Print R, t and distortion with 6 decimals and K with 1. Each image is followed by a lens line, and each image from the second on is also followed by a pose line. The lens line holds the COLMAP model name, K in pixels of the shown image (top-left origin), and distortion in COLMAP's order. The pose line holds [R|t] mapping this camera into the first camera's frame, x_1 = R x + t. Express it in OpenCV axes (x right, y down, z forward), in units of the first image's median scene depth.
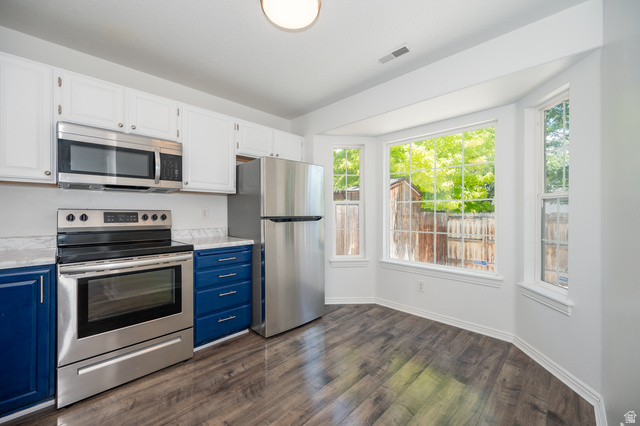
lens RADIAL K [[256.6, 0, 316.6], [0, 256.6, 212.3], [0, 0, 1]] dist [0.003109, -0.000700]
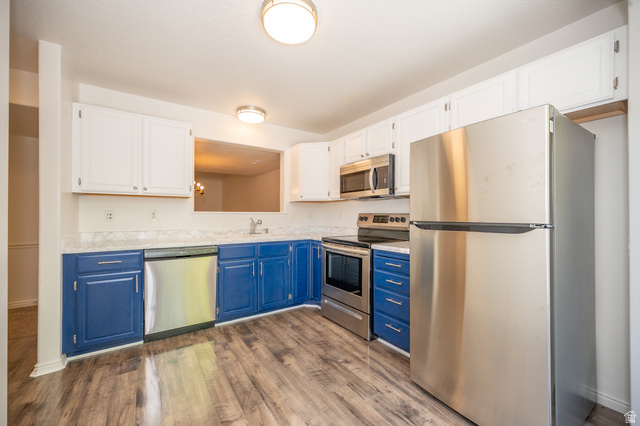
lens RADIAL K [[256.6, 0, 316.1], [0, 256.6, 214.5], [0, 0, 1]] dist [0.003109, -0.000700]
pose [[-0.196754, -0.005503, -0.980437, 0.672121], [-0.003533, 0.999982, -0.004904, 0.002461], [0.980447, 0.002499, -0.196770, 0.957326]]
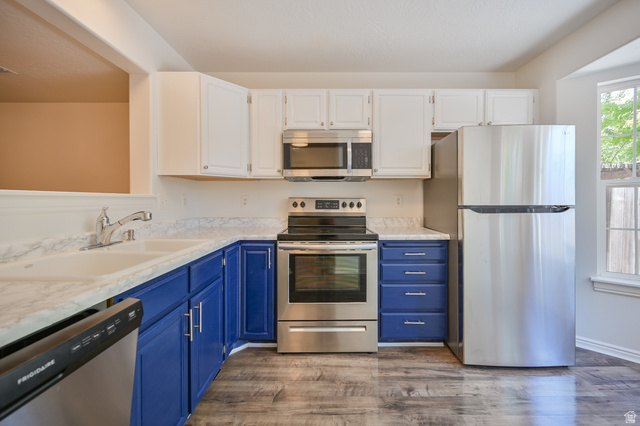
lens RADIAL K [[256.6, 0, 328.2], [0, 256.6, 203.0], [0, 0, 1]] dist [0.003109, -0.000700]
pose [[0.711327, 0.004428, -0.702847, 0.054272], [0.002384, 0.999959, 0.008713, 0.001888], [0.702857, -0.007874, 0.711288, 0.191283]]
